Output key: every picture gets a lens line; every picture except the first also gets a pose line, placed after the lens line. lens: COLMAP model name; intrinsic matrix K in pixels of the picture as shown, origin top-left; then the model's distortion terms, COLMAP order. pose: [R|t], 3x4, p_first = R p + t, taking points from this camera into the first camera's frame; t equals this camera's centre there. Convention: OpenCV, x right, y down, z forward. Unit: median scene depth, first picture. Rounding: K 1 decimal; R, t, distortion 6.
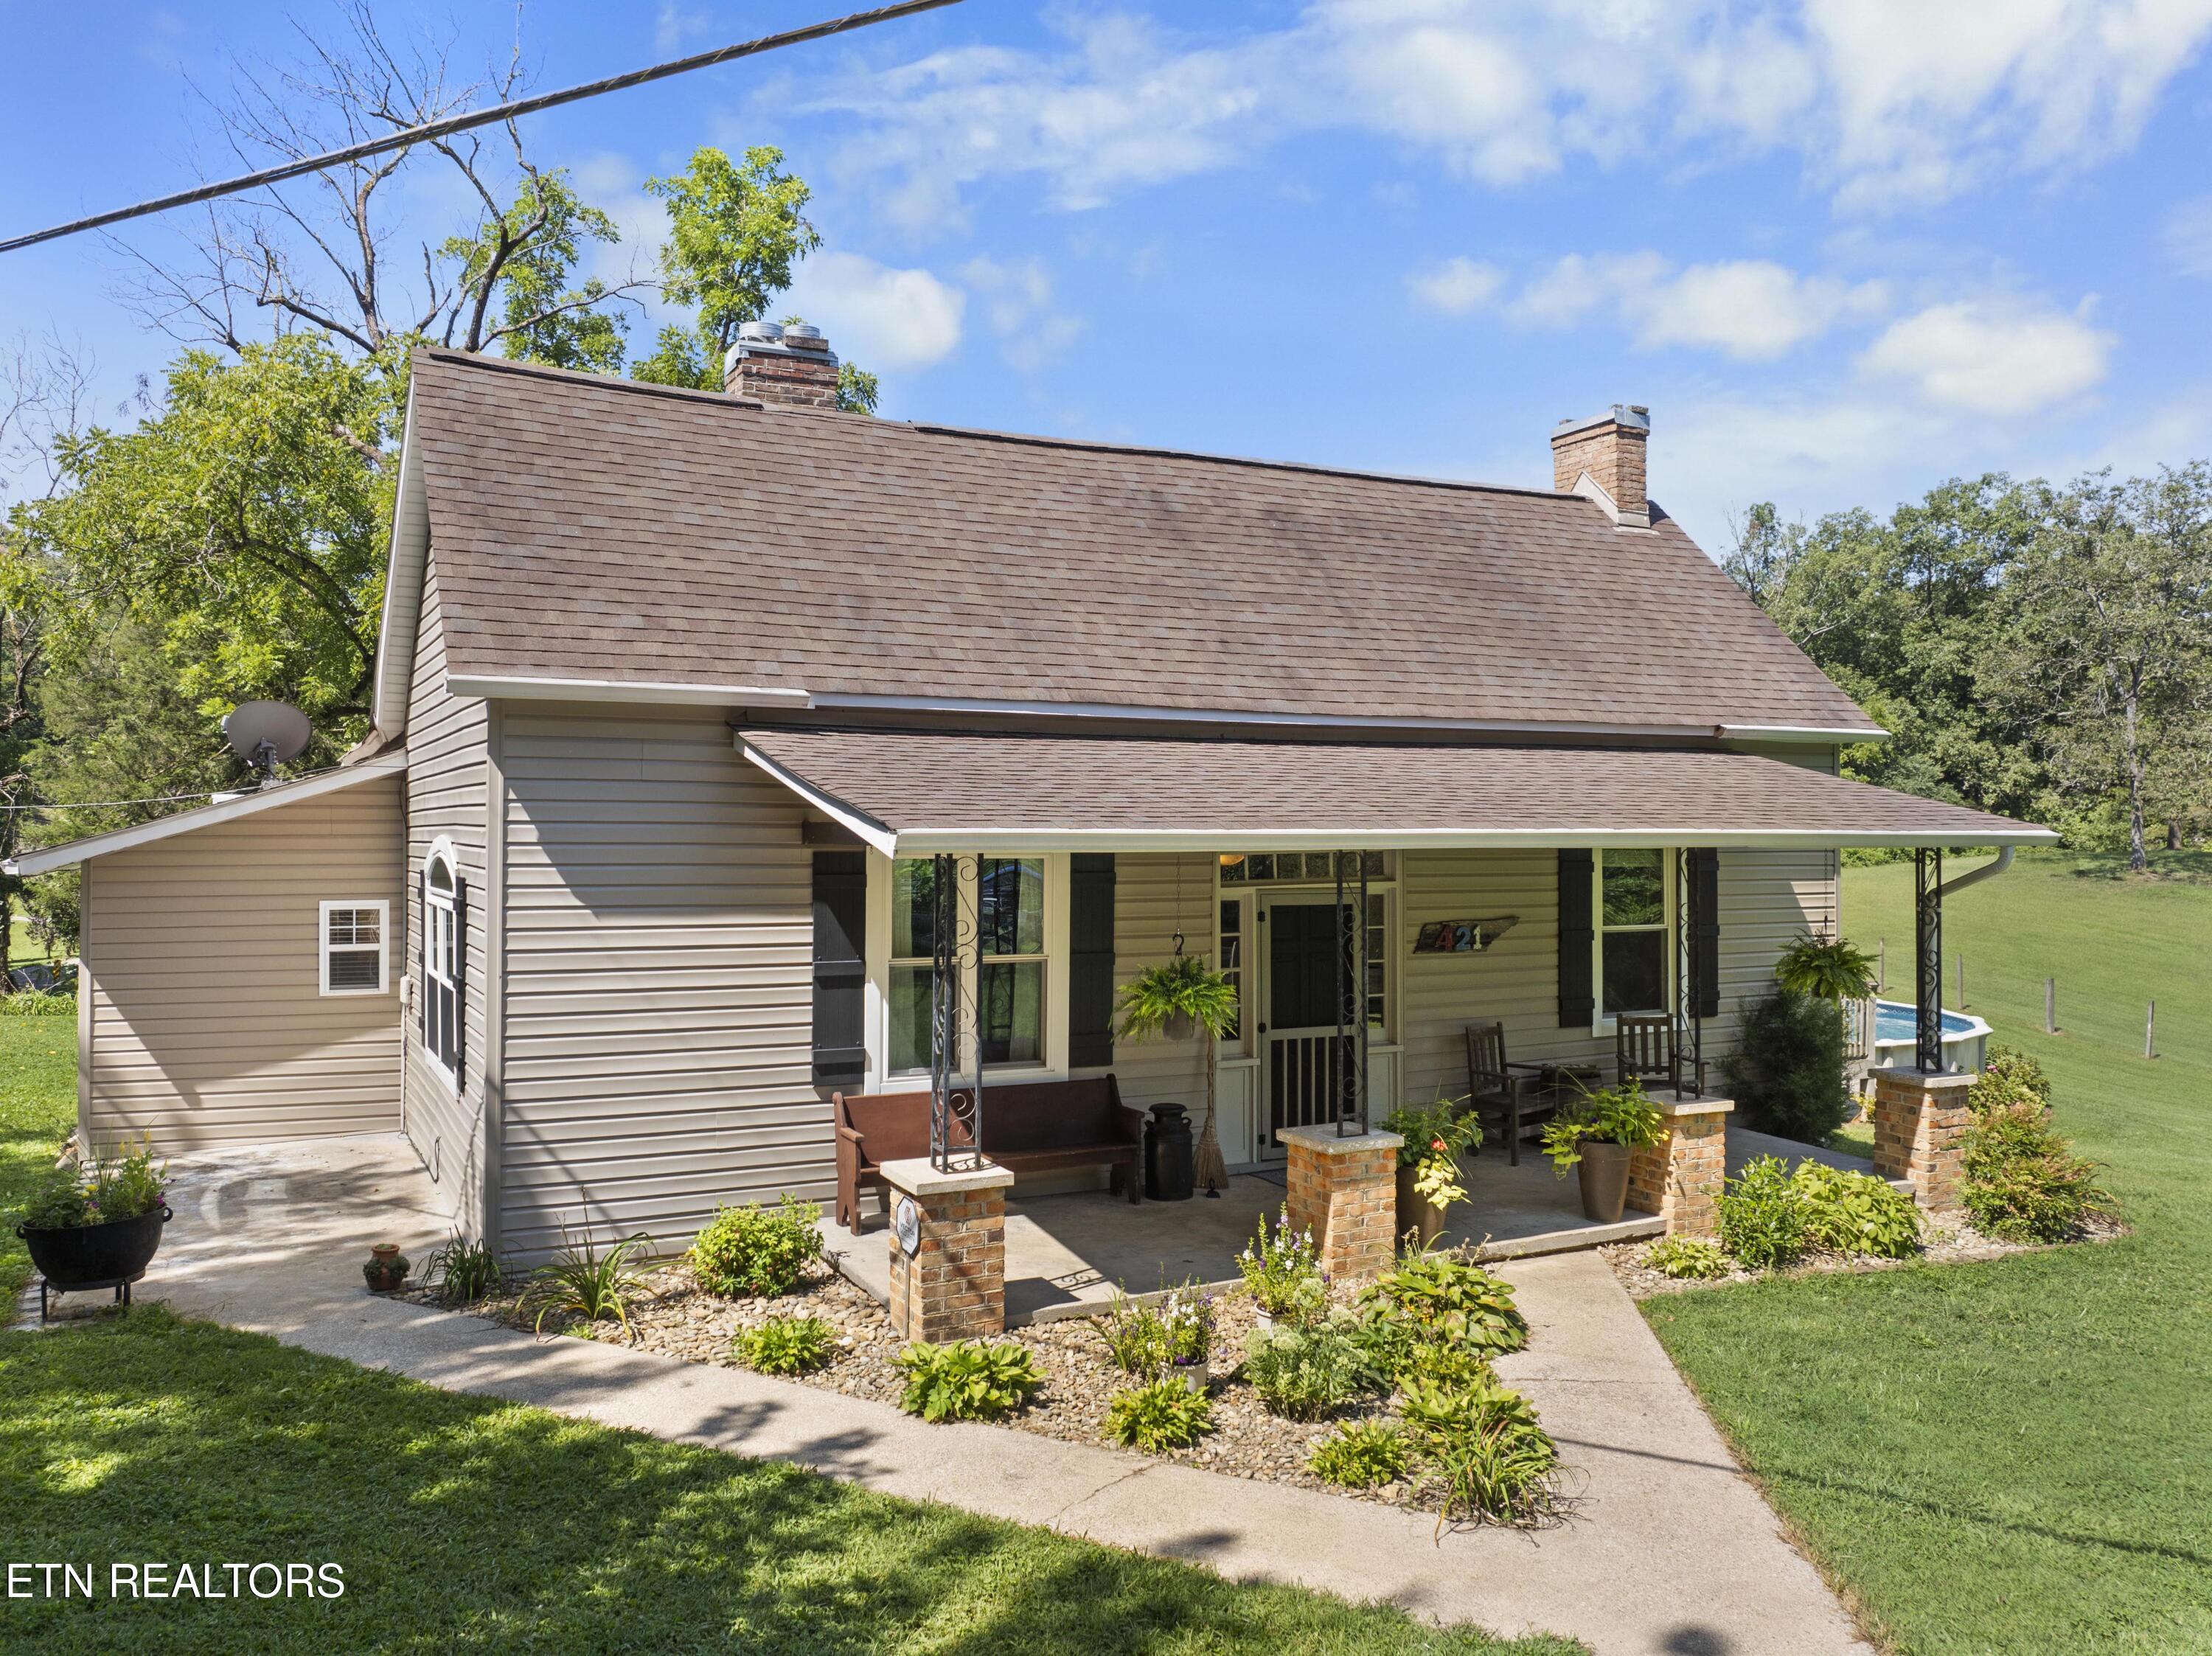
lens RADIAL K [[1594.5, 0, 1090.4], [0, 1594.5, 819.0], [0, 0, 1]] dist [-0.025108, 0.001104]
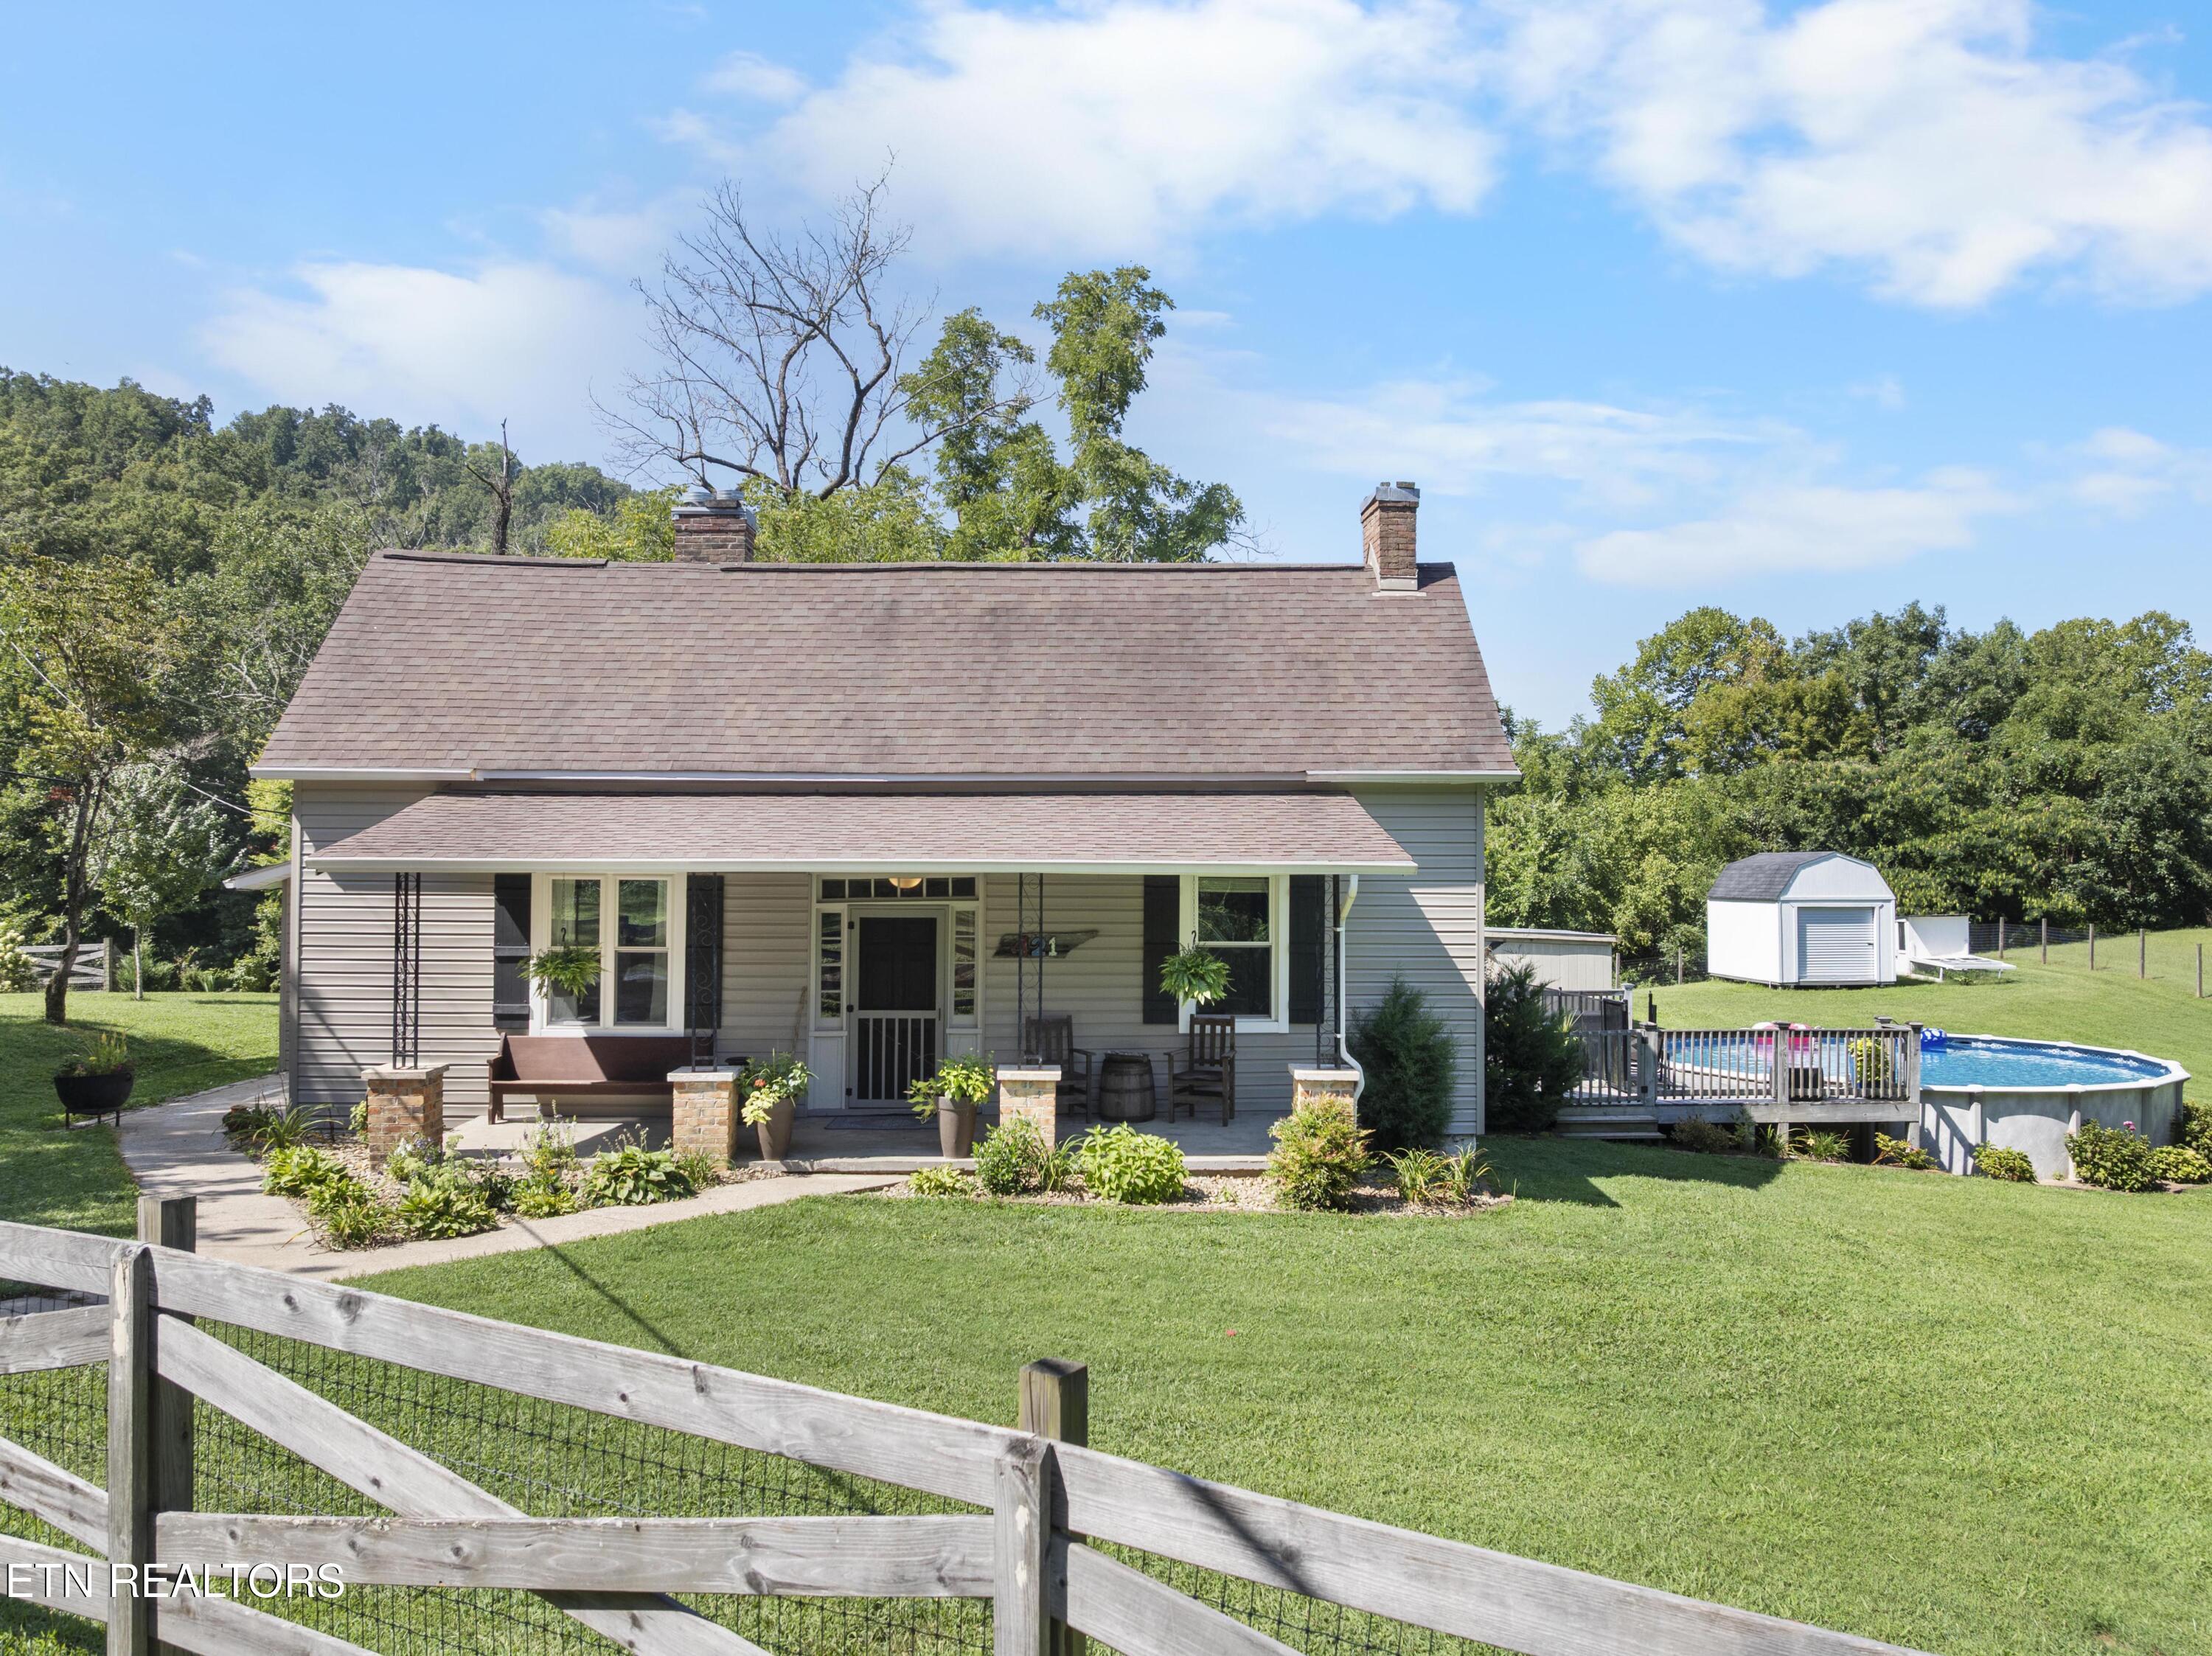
lens RADIAL K [[1574.6, 0, 1115.1], [0, 1574.6, 830.2], [0, 0, 1]] dist [-0.033531, -0.002680]
pose [[0.920531, -0.007598, -0.390596, 0.825830], [0.001228, 0.999862, -0.016556, 0.003726], [0.390668, 0.014761, 0.920413, -0.128410]]
